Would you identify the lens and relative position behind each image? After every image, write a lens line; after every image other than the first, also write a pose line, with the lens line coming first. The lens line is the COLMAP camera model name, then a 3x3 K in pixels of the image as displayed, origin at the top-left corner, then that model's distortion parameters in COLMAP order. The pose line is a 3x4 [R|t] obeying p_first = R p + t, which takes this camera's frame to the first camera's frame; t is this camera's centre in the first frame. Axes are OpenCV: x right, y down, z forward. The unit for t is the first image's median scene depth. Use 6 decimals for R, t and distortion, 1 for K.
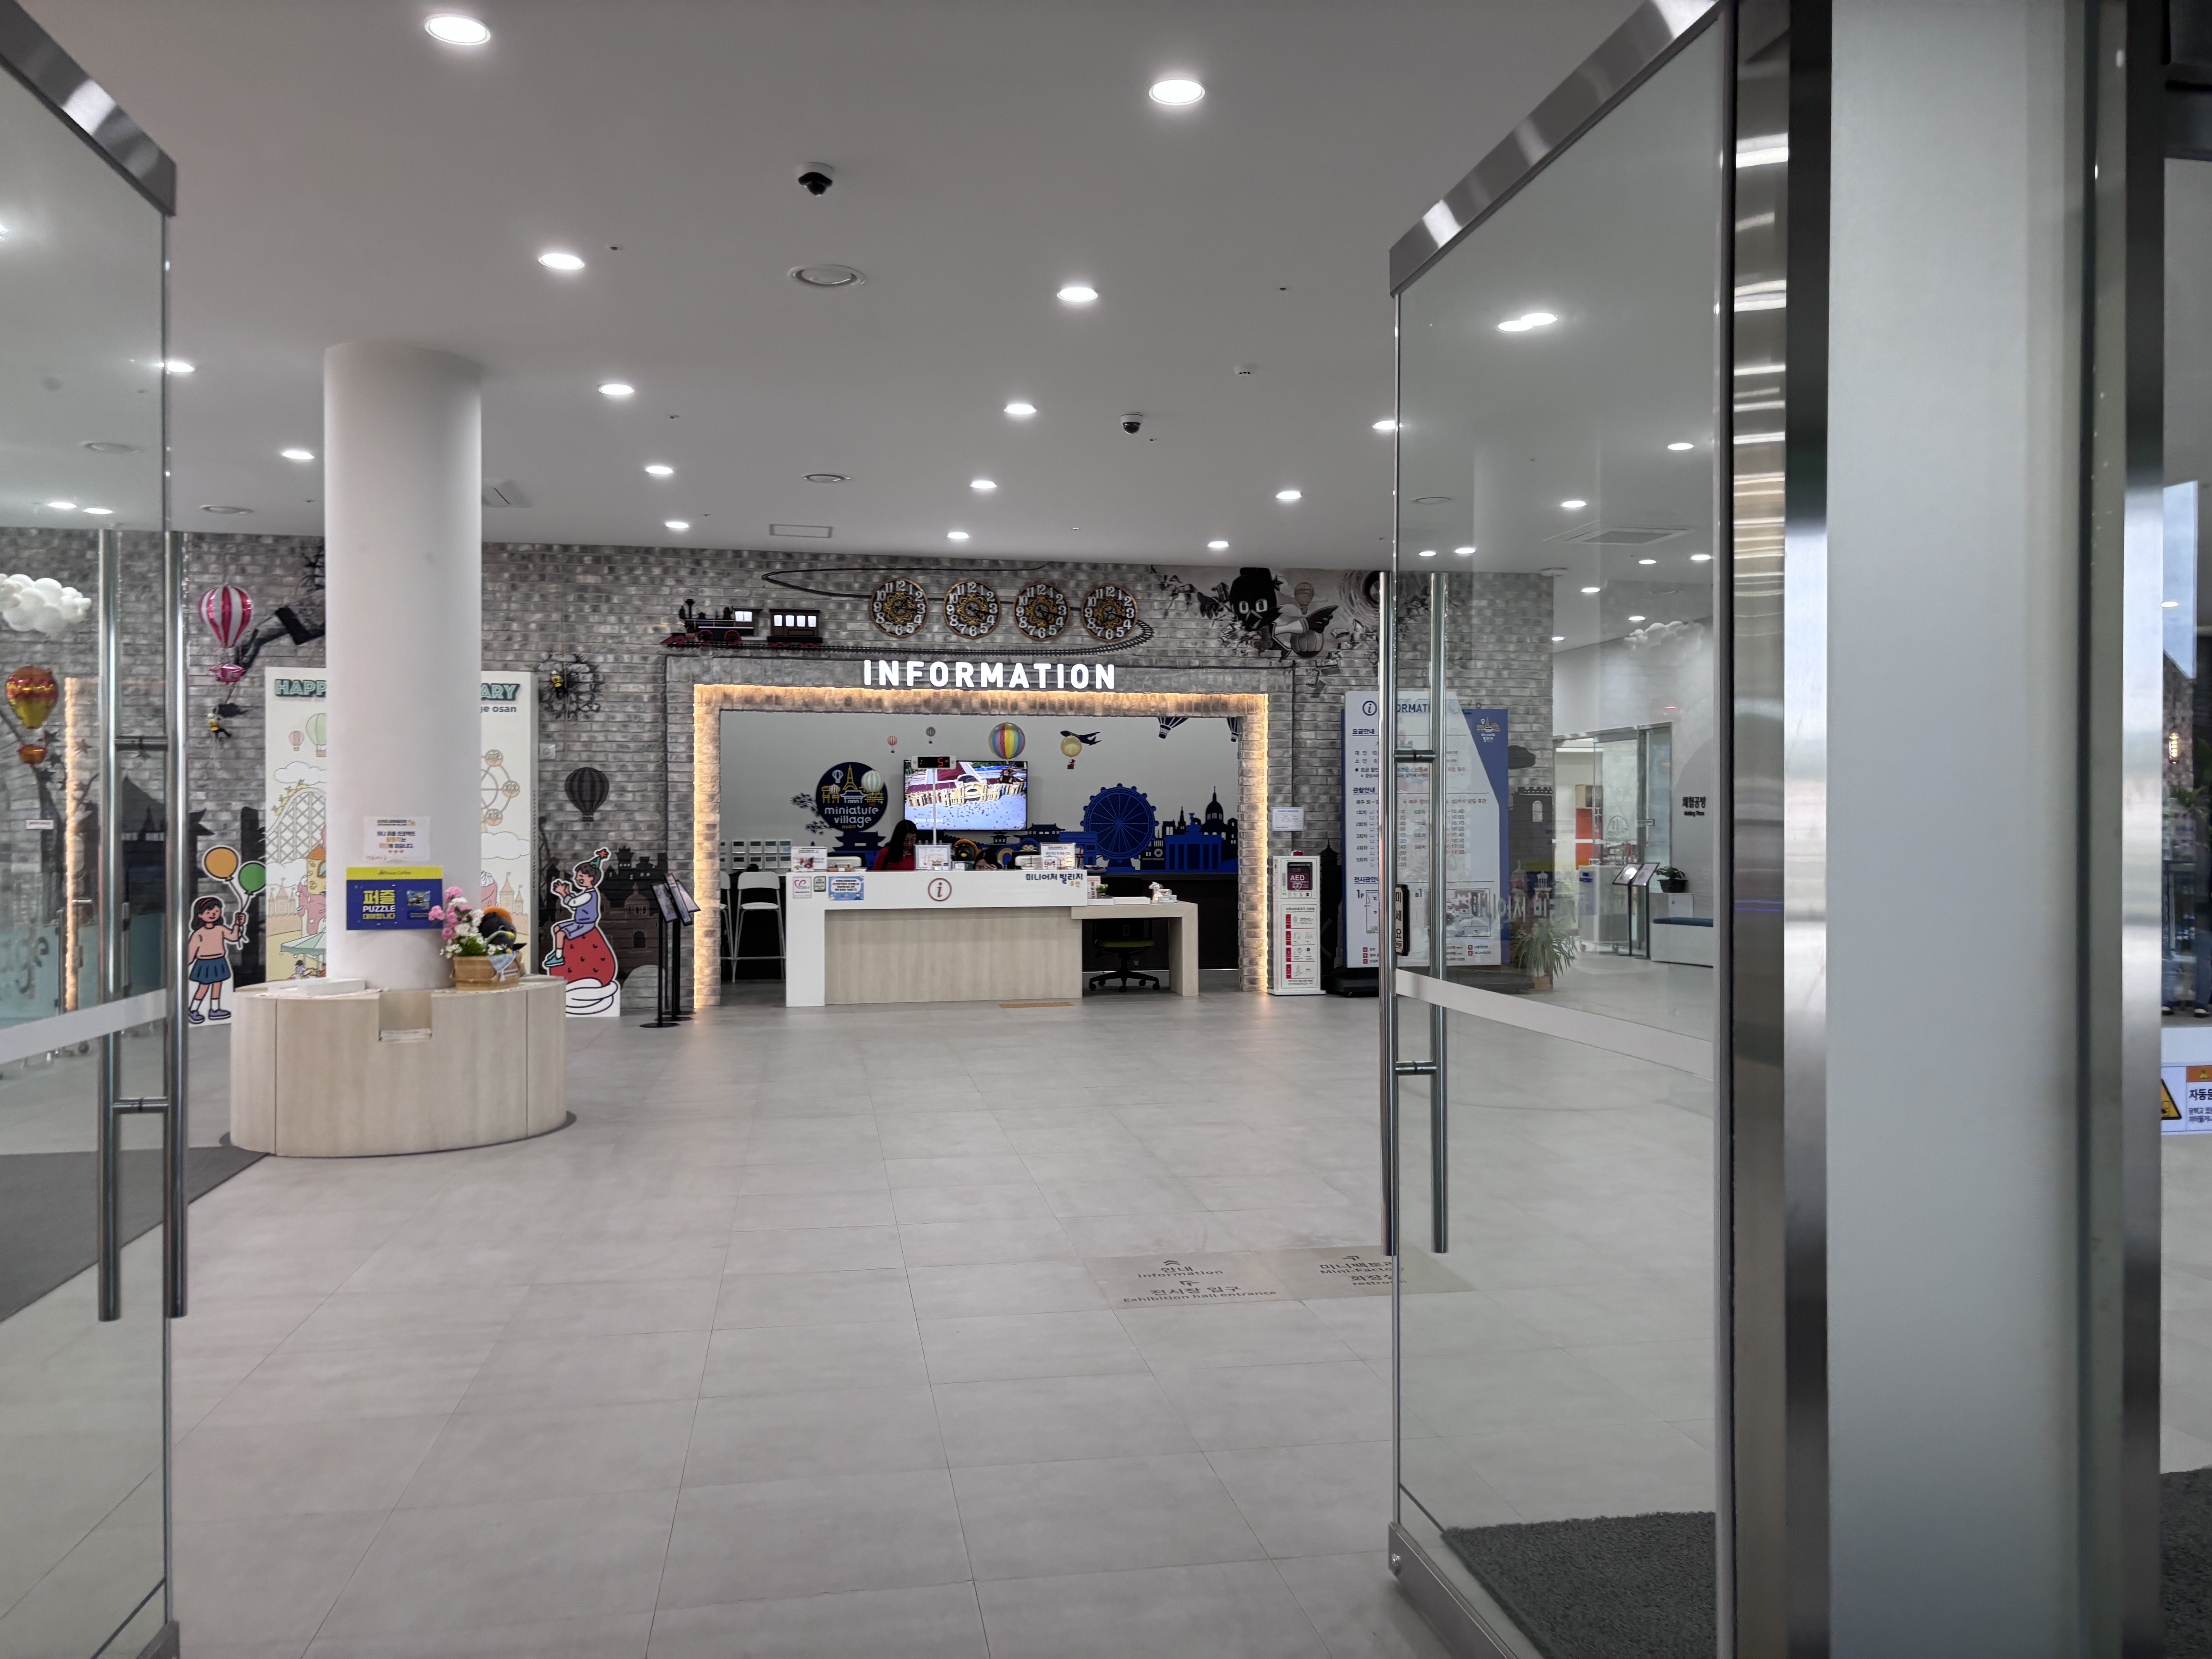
lens RADIAL K [[1687.3, 0, 1107.7], [0, 1687.3, 828.0], [0, 0, 1]] dist [0.005061, 0.000799]
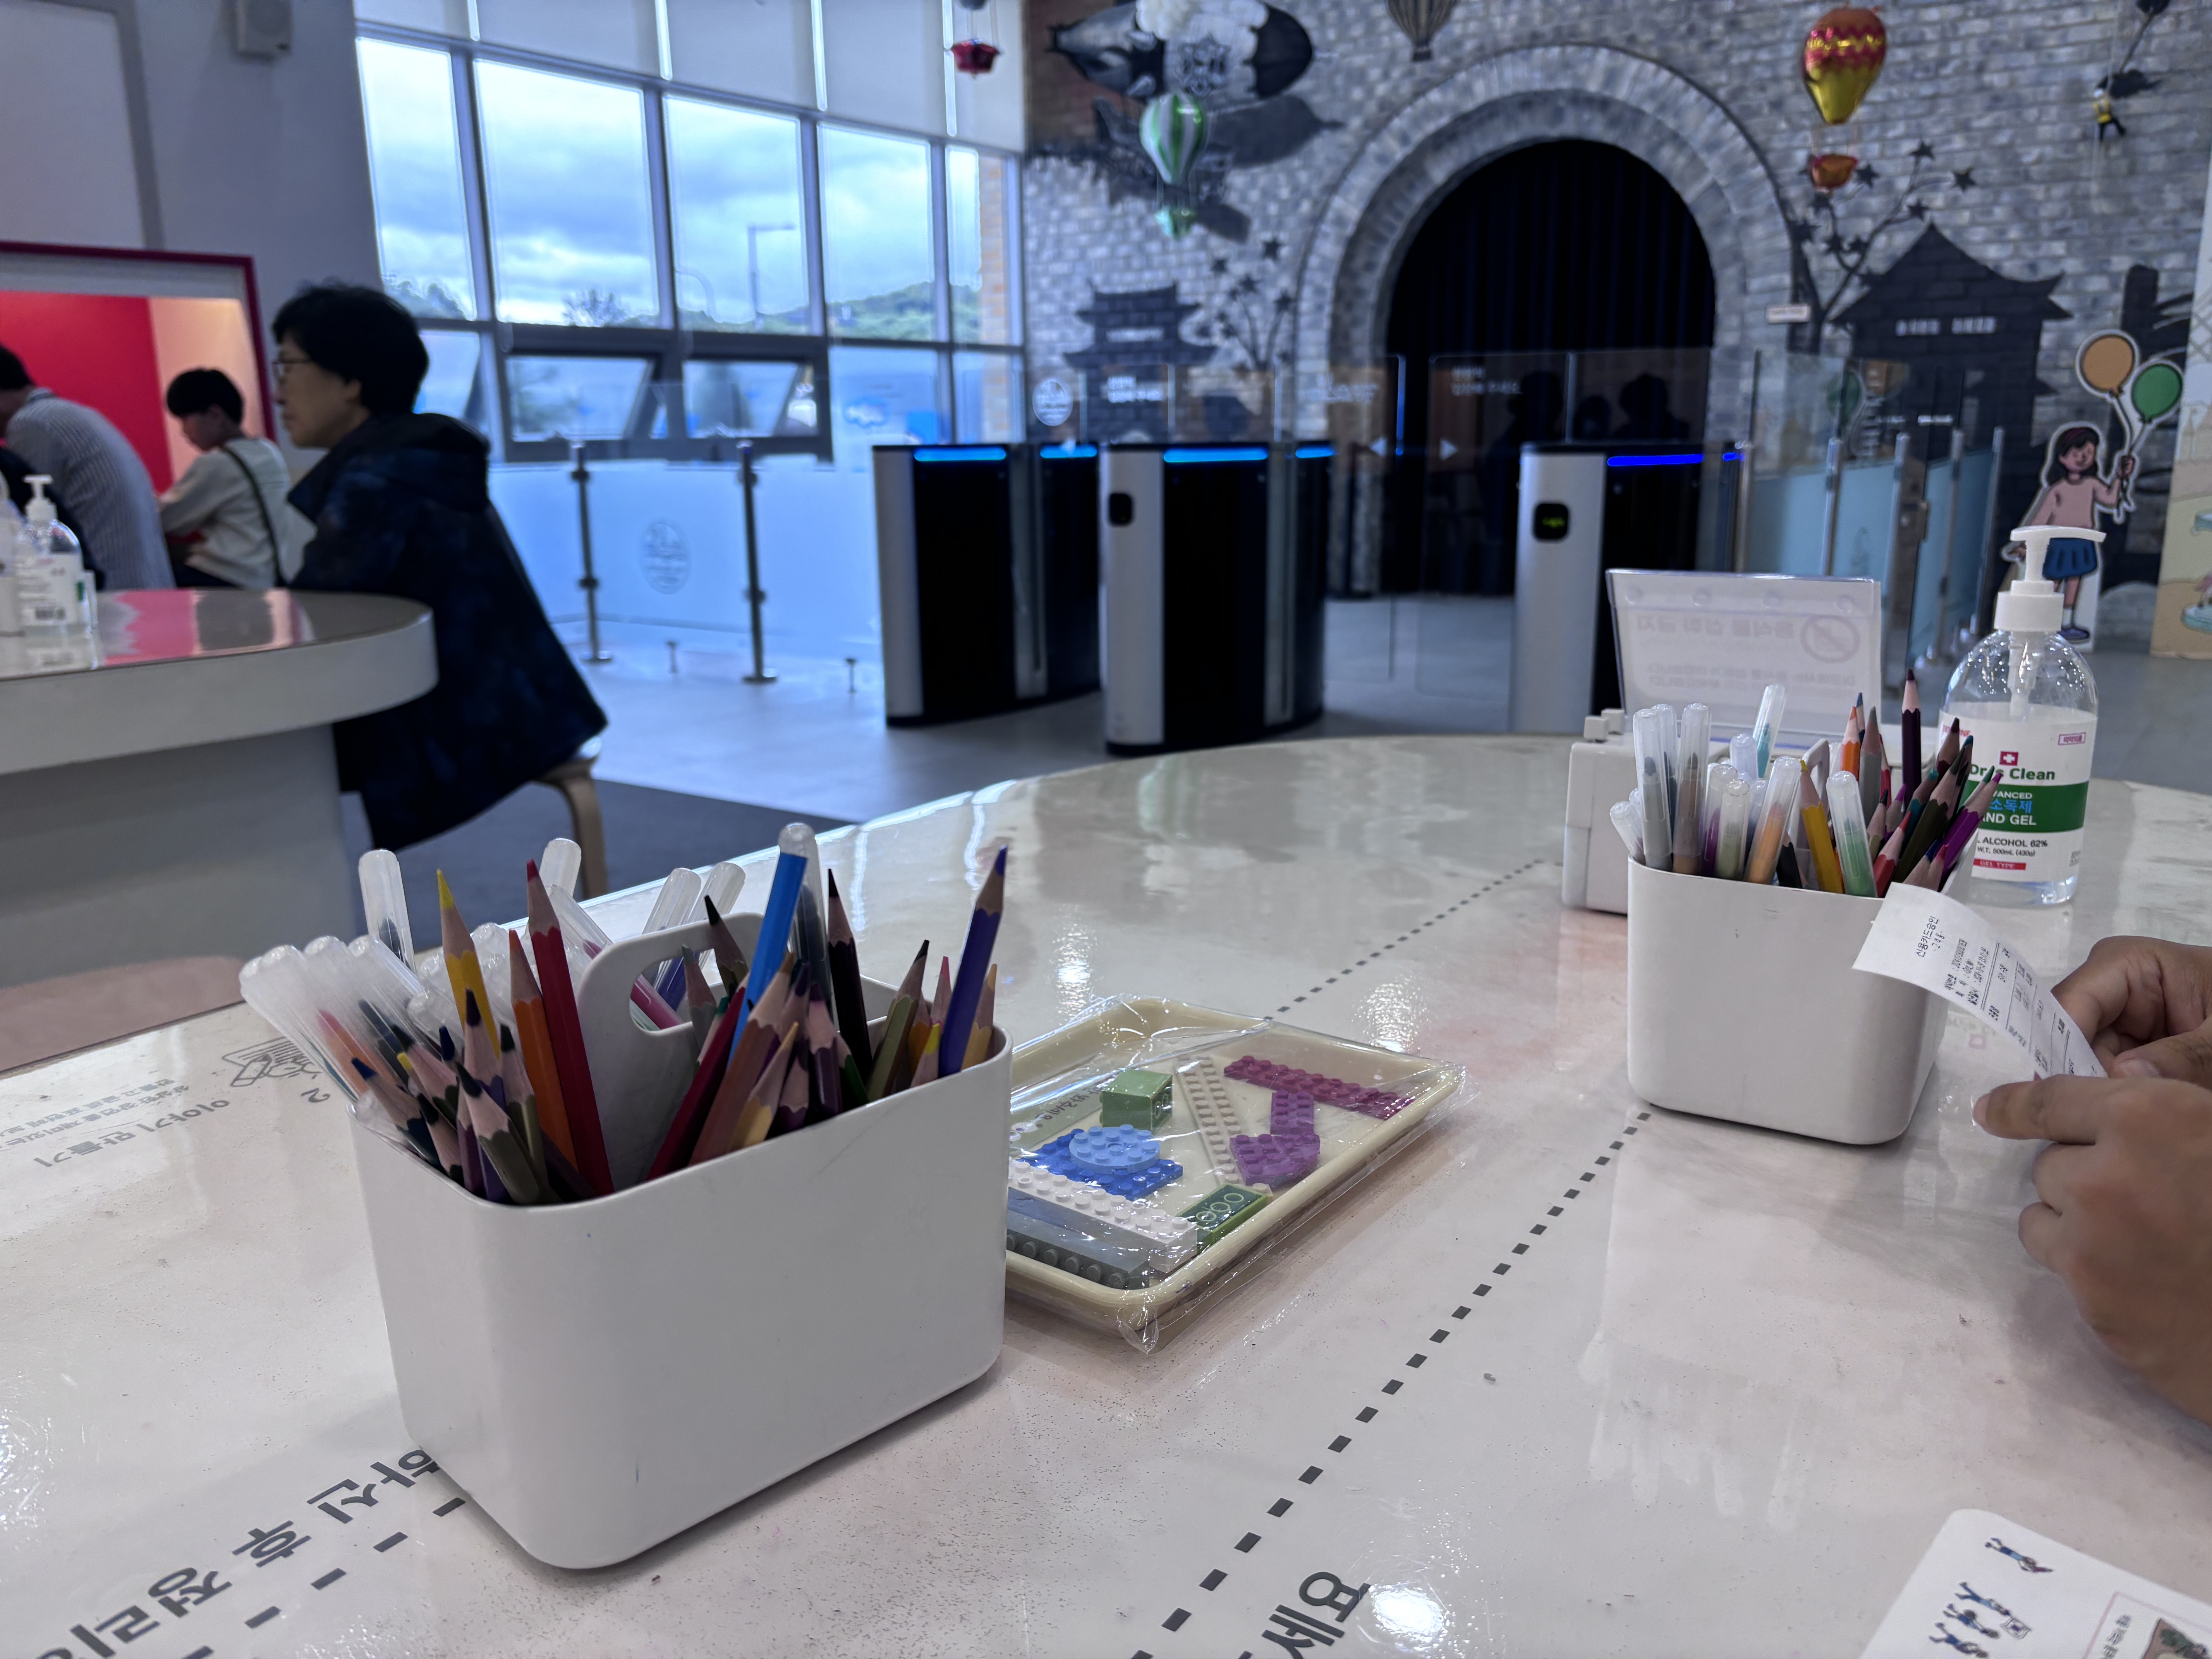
lens RADIAL K [[1687.3, 0, 1107.5], [0, 1687.3, 832.9], [0, 0, 1]] dist [0.005061, 0.000799]
pose [[0.695571, 0.160715, -0.700251, -0.328565], [0.011904, 0.971948, 0.234896, 0.035155], [0.718359, -0.171723, 0.674145, 0.348836]]
